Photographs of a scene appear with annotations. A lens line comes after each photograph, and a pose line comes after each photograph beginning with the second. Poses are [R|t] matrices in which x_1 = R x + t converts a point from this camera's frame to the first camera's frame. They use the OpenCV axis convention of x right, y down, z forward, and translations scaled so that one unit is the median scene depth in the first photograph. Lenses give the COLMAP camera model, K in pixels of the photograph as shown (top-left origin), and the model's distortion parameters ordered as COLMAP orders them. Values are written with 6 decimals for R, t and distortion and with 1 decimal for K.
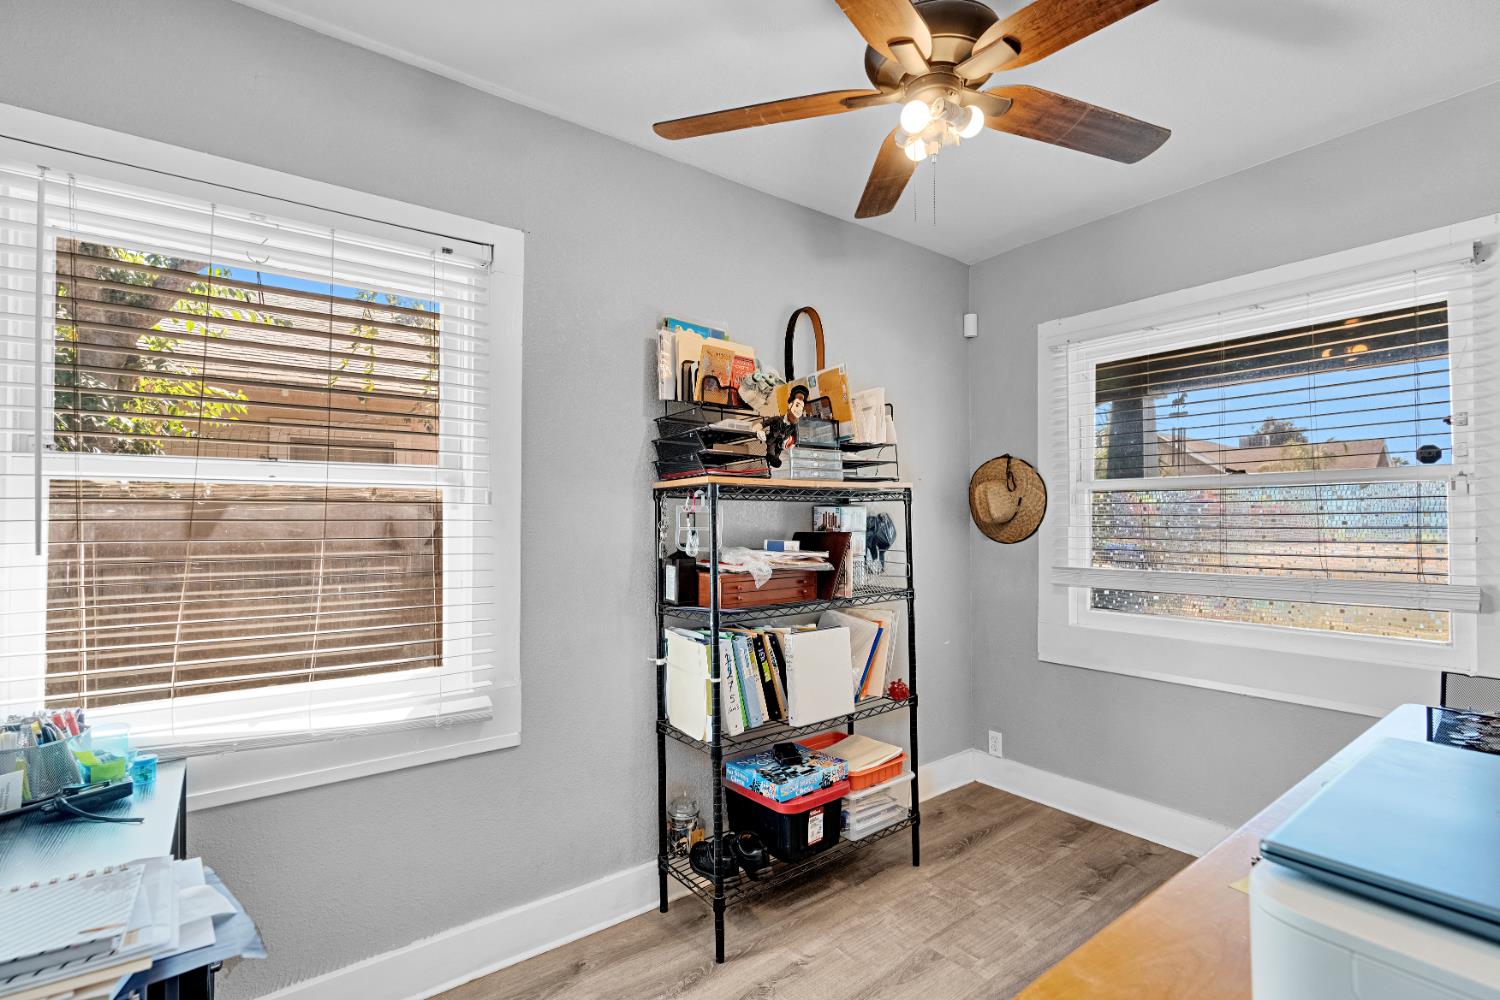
lens RADIAL K [[678.4, 0, 750.5], [0, 678.4, 501.2], [0, 0, 1]] dist [-0.009604, 0.003405]
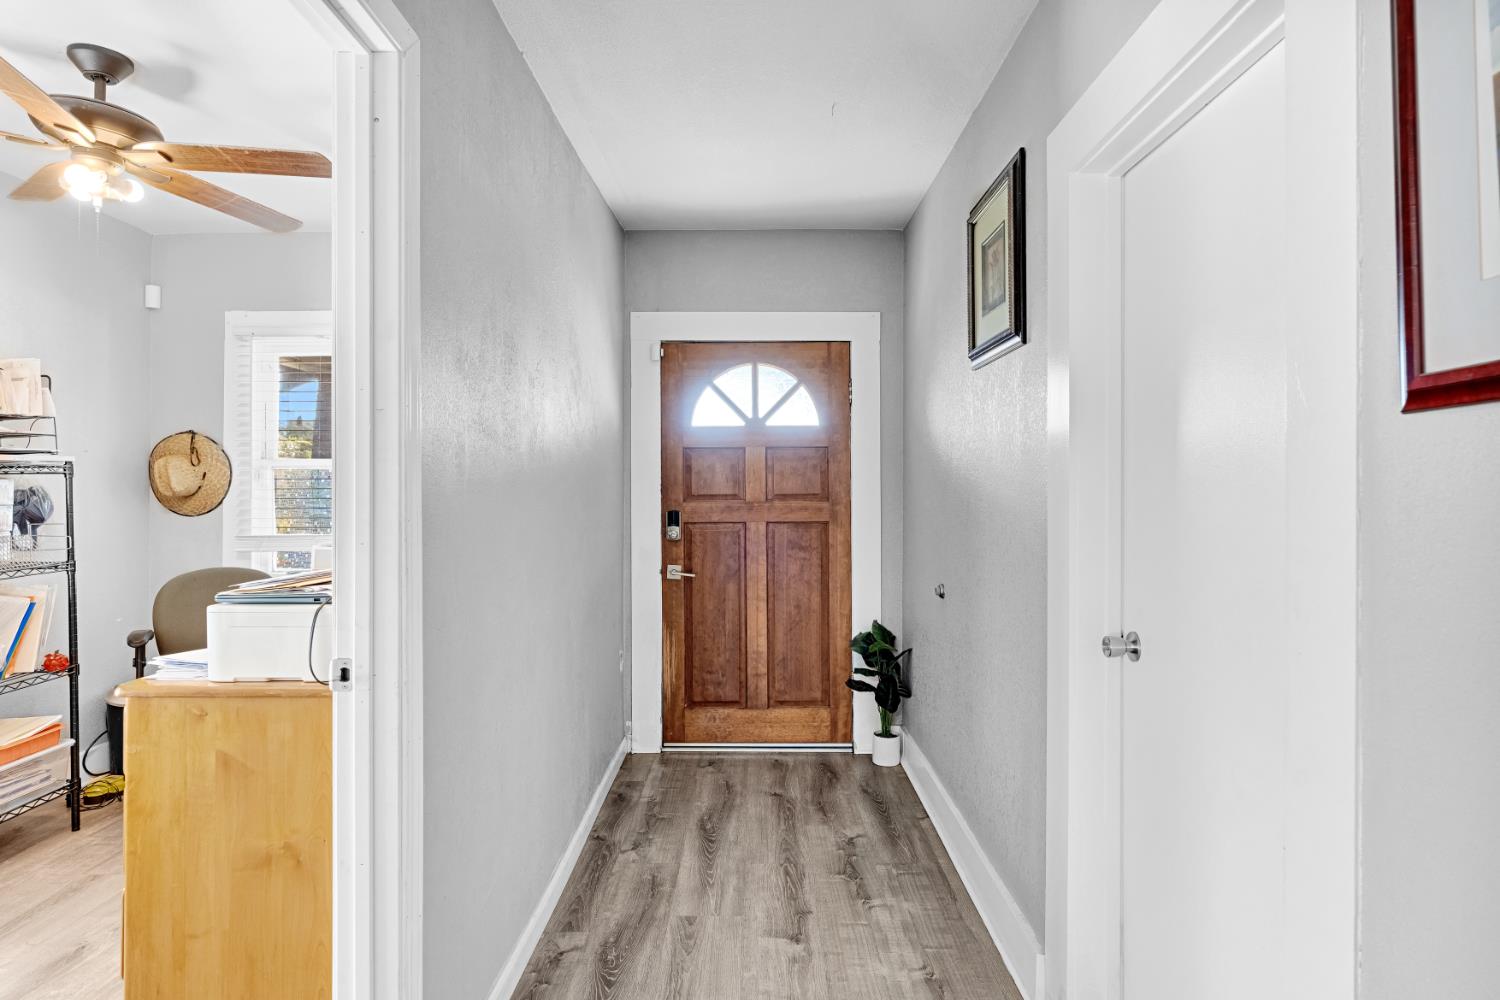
lens RADIAL K [[818.6, 0, 753.4], [0, 818.6, 484.2], [0, 0, 1]] dist [0.002035, -0.001084]
pose [[0.604539, 0.004633, 0.796562, -0.118389], [-0.016636, 0.999838, 0.006810, -0.010576], [-0.796401, -0.017369, 0.604519, -0.526201]]
